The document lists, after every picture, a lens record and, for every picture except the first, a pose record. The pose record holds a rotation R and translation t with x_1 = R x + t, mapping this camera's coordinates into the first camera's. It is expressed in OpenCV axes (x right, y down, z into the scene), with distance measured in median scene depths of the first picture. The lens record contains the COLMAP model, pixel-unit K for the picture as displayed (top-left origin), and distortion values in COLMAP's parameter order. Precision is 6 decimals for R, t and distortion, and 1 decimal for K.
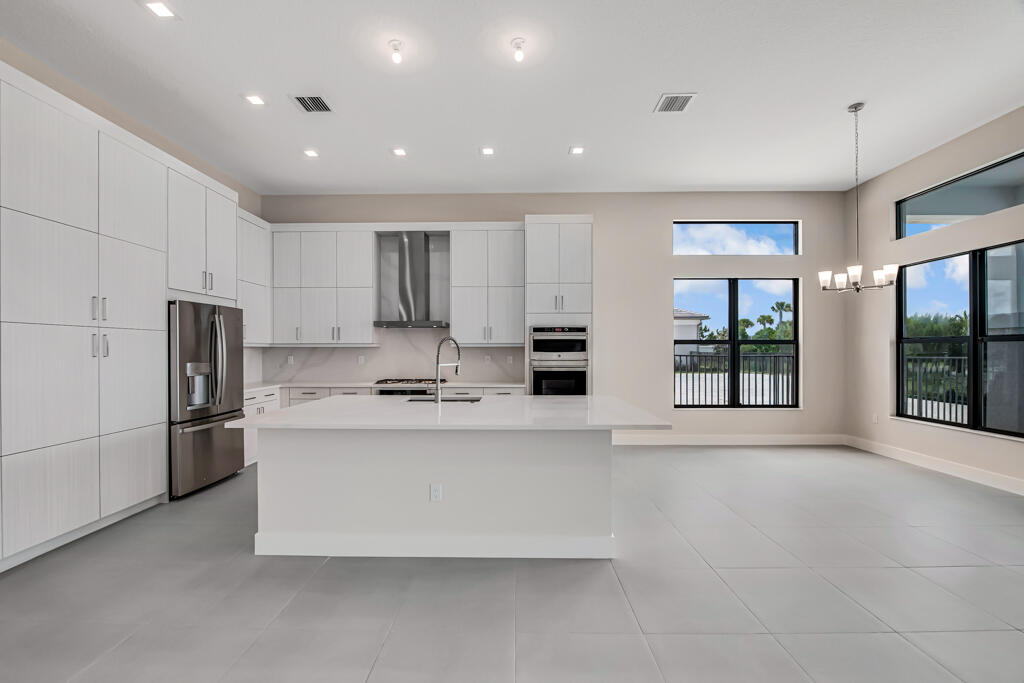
lens RADIAL K [[417.3, 0, 510.0], [0, 417.3, 351.8], [0, 0, 1]] dist [-0.011902, -0.000298]
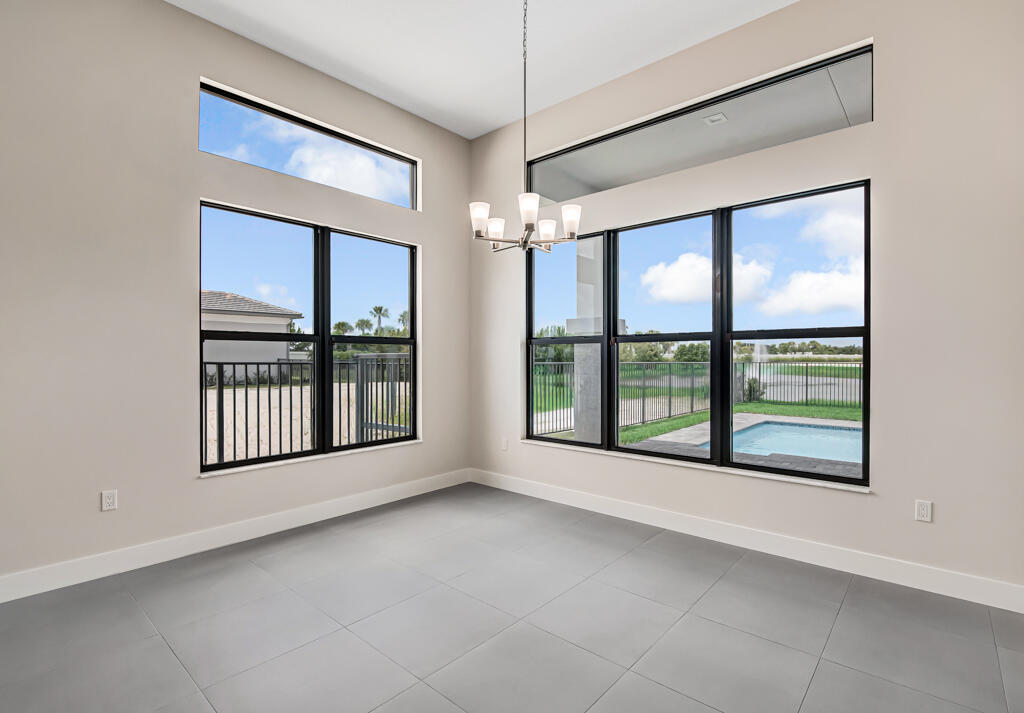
lens RADIAL K [[492.7, 0, 539.3], [0, 492.7, 352.8], [0, 0, 1]] dist [-0.002757, 0.000470]
pose [[0.627266, 0.006300, 0.778779, 0.200275], [0.003659, 0.999932, -0.011036, 0.004571], [-0.778796, 0.009772, 0.627201, 0.347060]]
